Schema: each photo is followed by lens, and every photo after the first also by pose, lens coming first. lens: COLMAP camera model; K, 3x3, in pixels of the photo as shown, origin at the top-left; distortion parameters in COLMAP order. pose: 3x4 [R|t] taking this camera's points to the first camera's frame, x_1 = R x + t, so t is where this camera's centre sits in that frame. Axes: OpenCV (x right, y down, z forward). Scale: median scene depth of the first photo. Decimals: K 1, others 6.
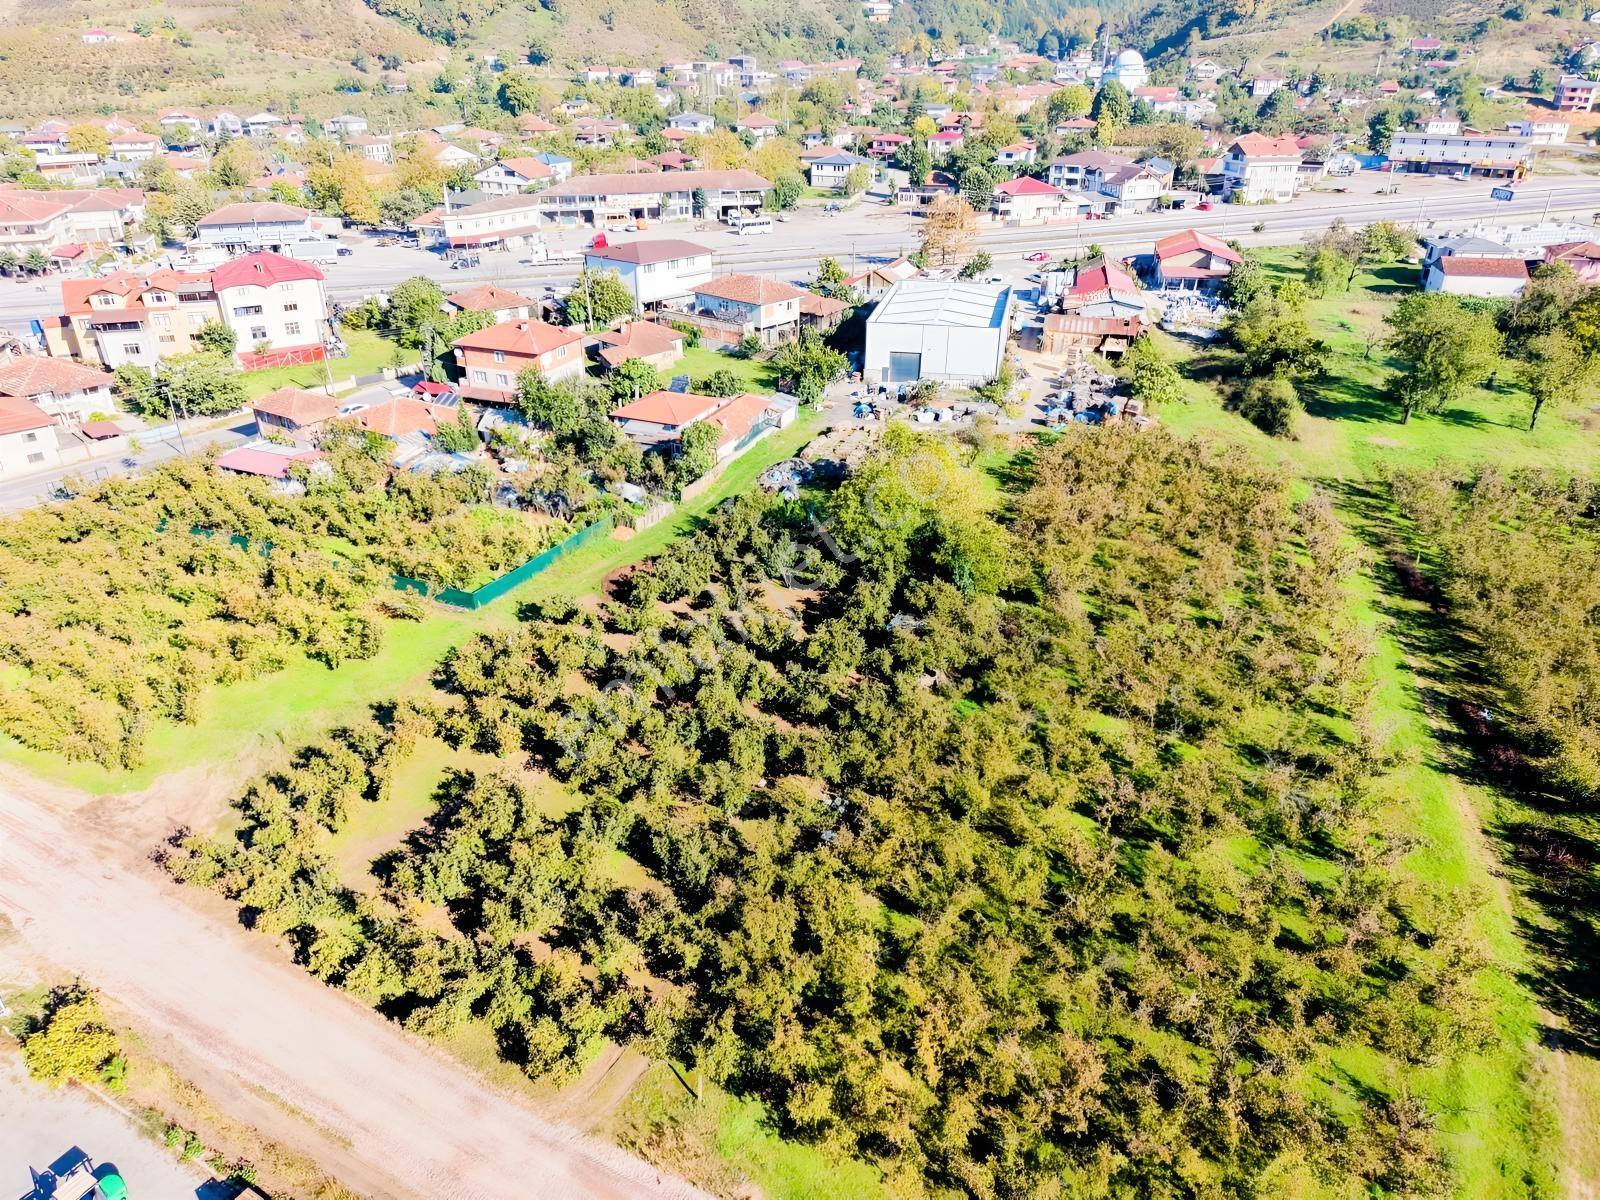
lens RADIAL K [[1070.0, 0, 797.4], [0, 1070.0, 604.2], [0, 0, 1]] dist [0.021524, -0.020926]
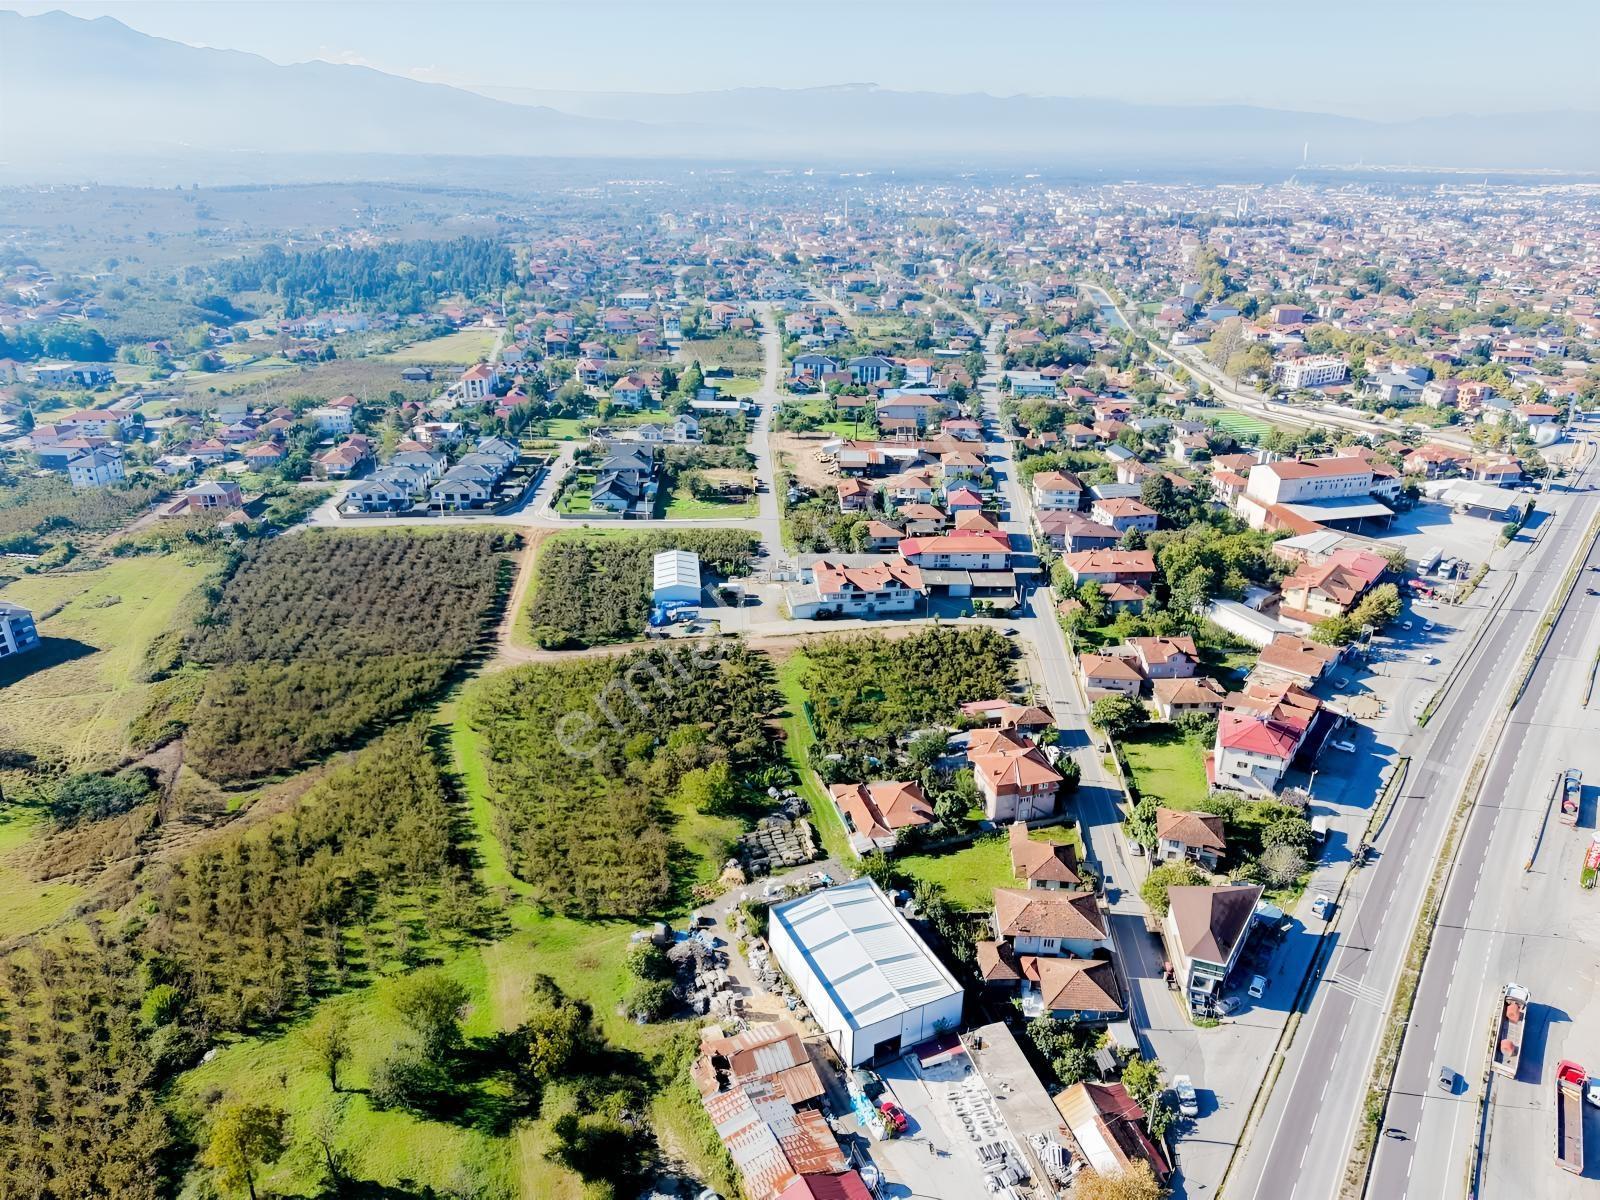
lens RADIAL K [[1070.0, 0, 797.4], [0, 1070.0, 604.2], [0, 0, 1]] dist [0.021524, -0.020926]
pose [[-0.784307, 0.248781, -0.568305, 0.523557], [-0.294940, 0.656389, 0.694381, -0.908102], [0.545778, 0.712223, -0.441435, 0.898219]]
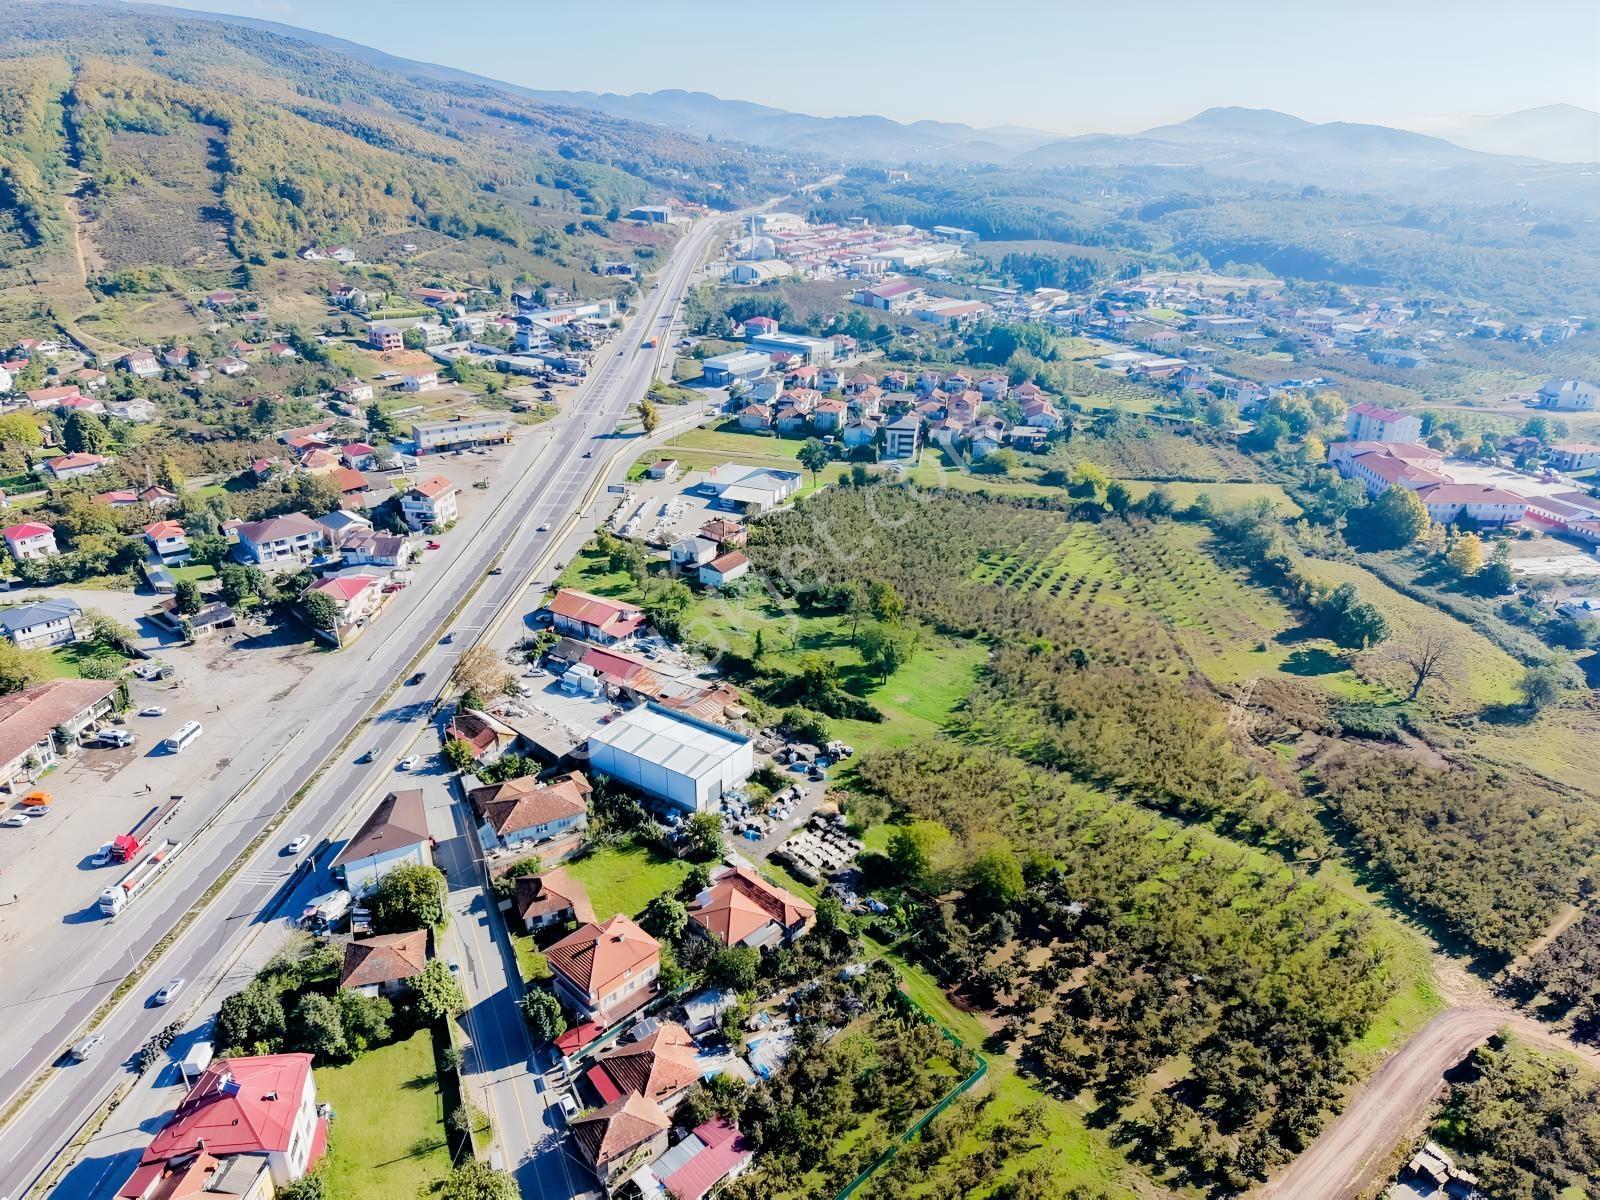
lens RADIAL K [[1070.0, 0, 797.4], [0, 1070.0, 604.2], [0, 0, 1]] dist [0.021524, -0.020926]
pose [[0.368393, -0.367235, 0.854064, -0.691841], [0.429502, 0.881986, 0.193979, -0.475677], [-0.824508, 0.295362, 0.482646, 0.112665]]
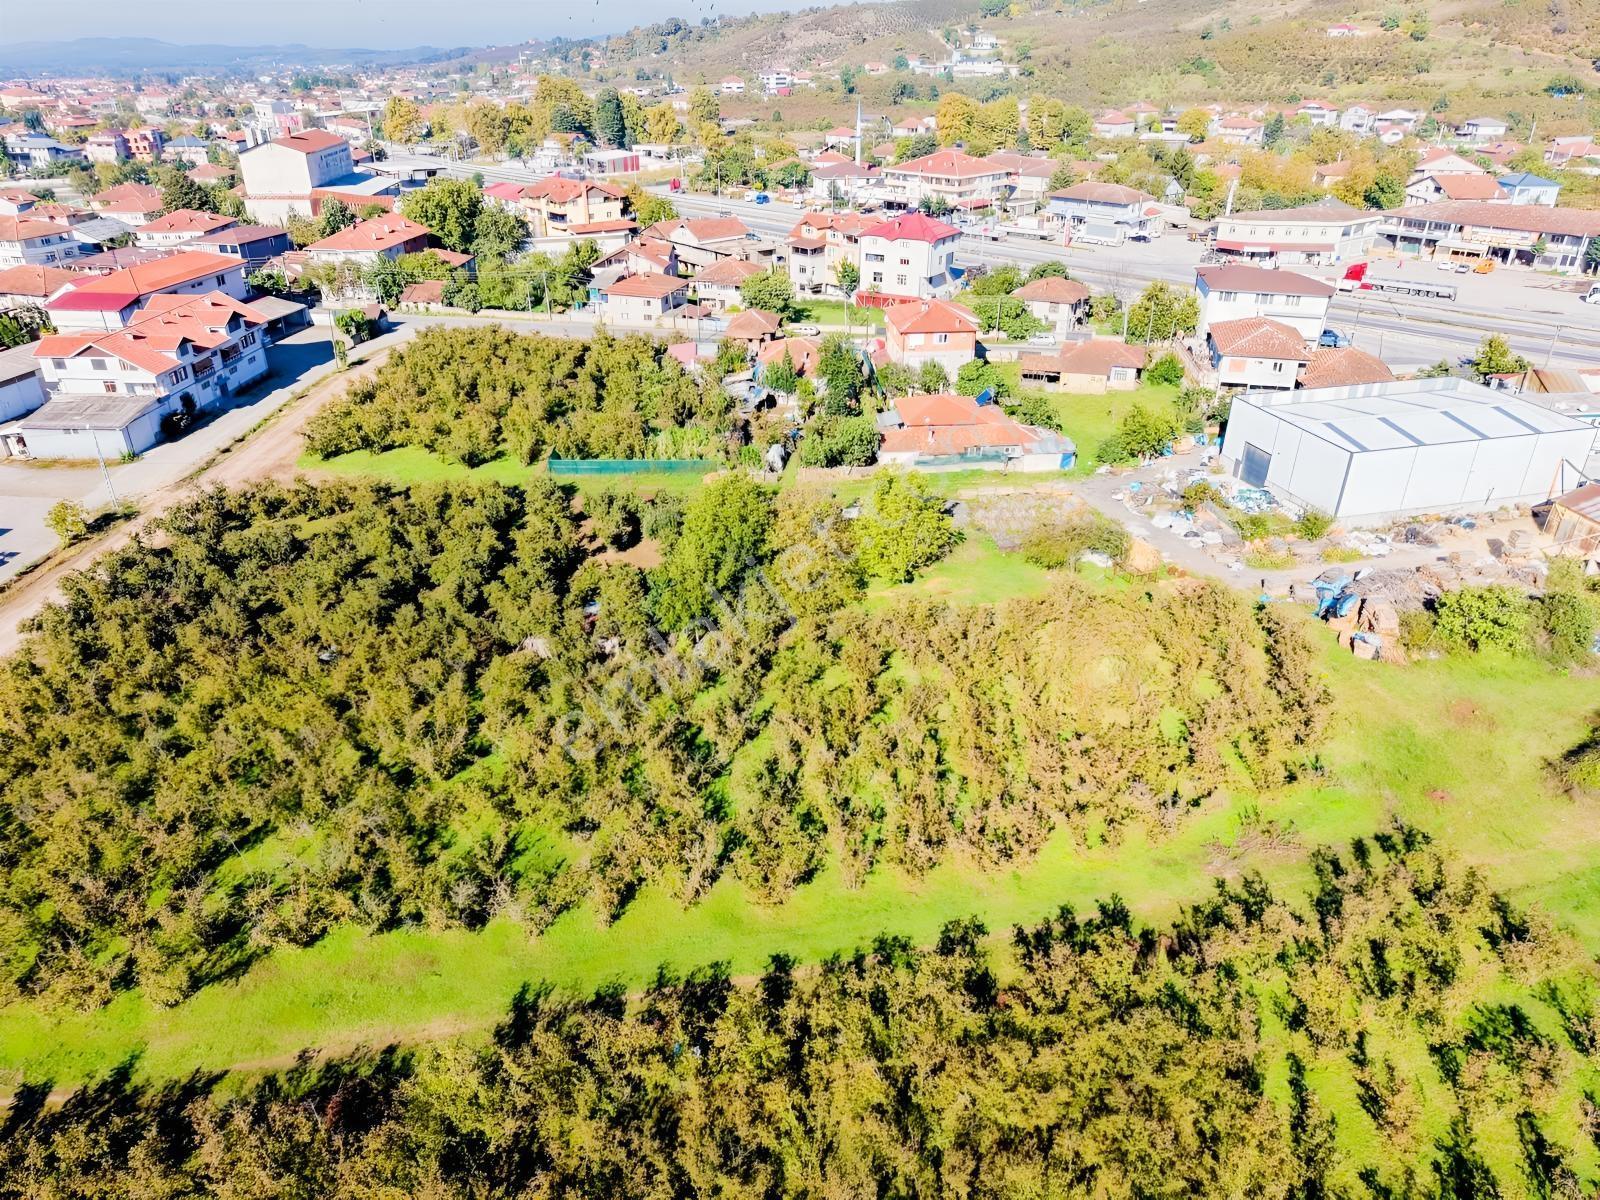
lens RADIAL K [[1070.0, 0, 797.4], [0, 1070.0, 604.2], [0, 0, 1]] dist [0.021524, -0.020926]
pose [[0.465227, 0.419219, -0.779628, 0.415526], [-0.415978, 0.880975, 0.225489, -0.123568], [0.781362, 0.219404, 0.584239, 0.233423]]
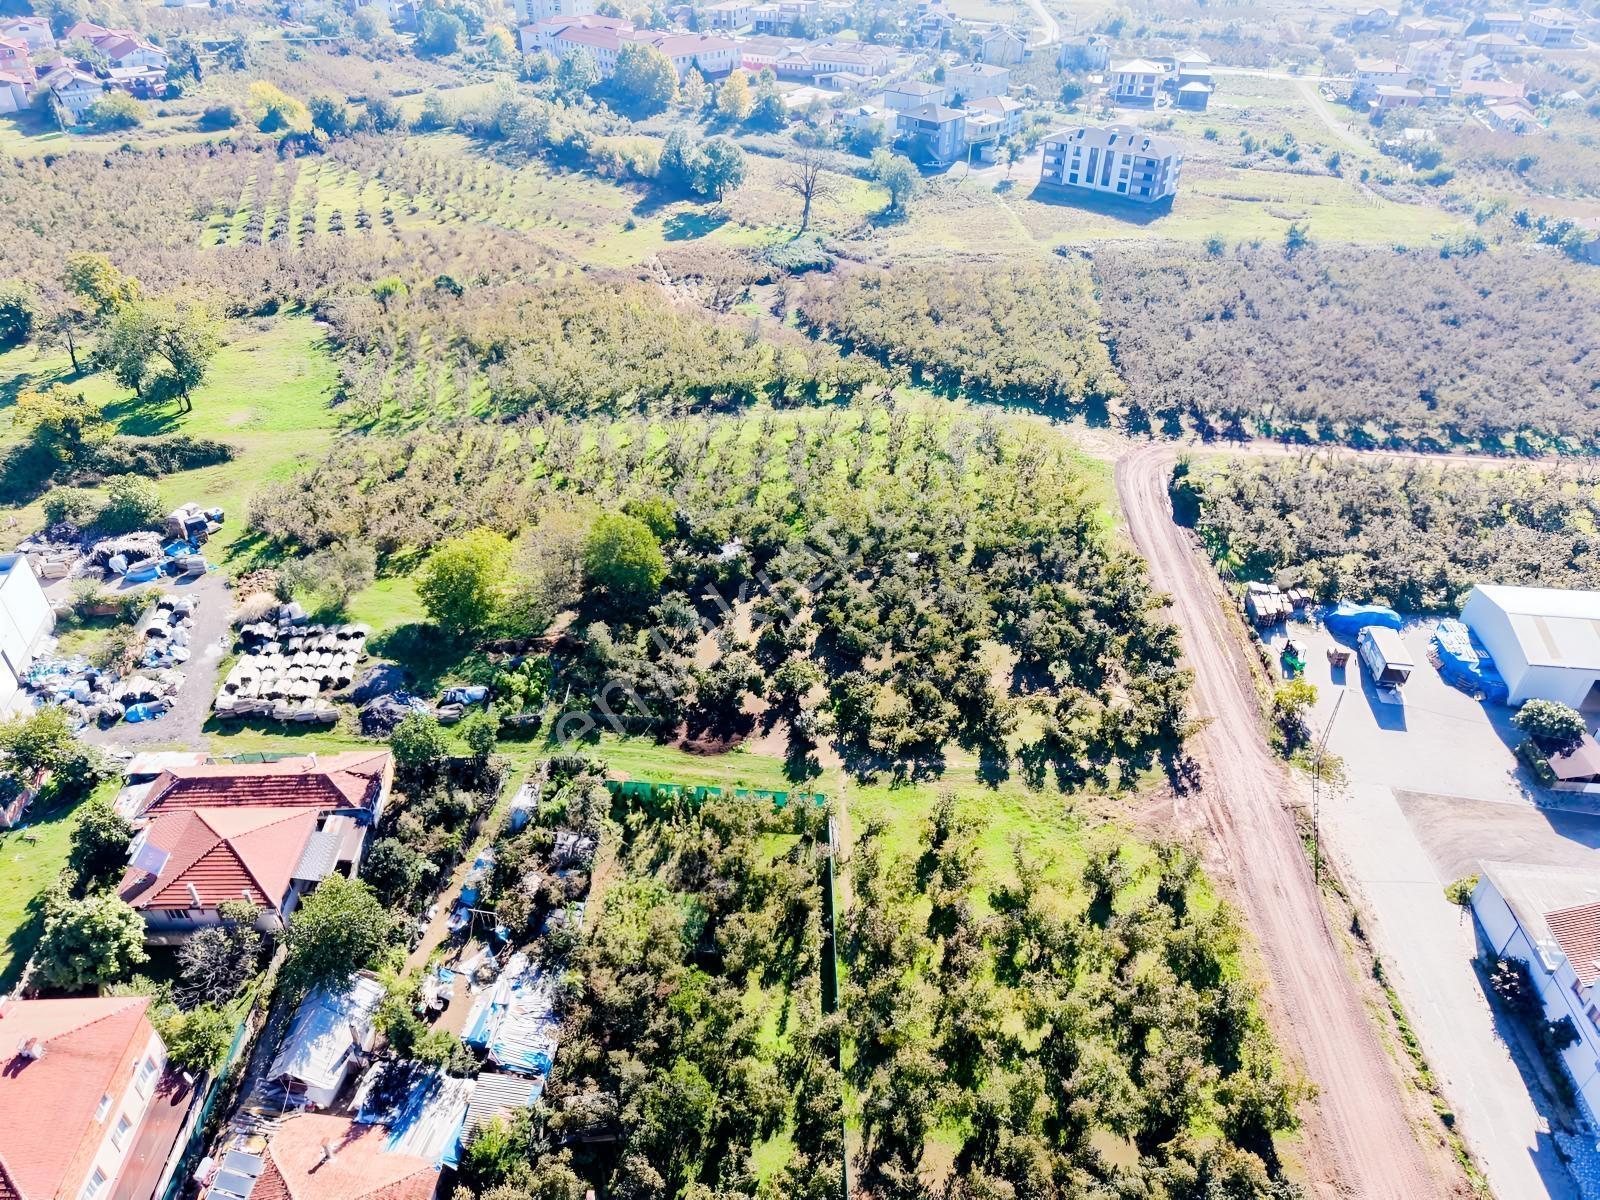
lens RADIAL K [[1070.0, 0, 797.4], [0, 1070.0, 604.2], [0, 0, 1]] dist [0.021524, -0.020926]
pose [[-0.429843, -0.533158, 0.728682, -0.409029], [0.419767, 0.596521, 0.684075, -0.356961], [-0.799394, 0.599922, -0.032608, 0.427574]]
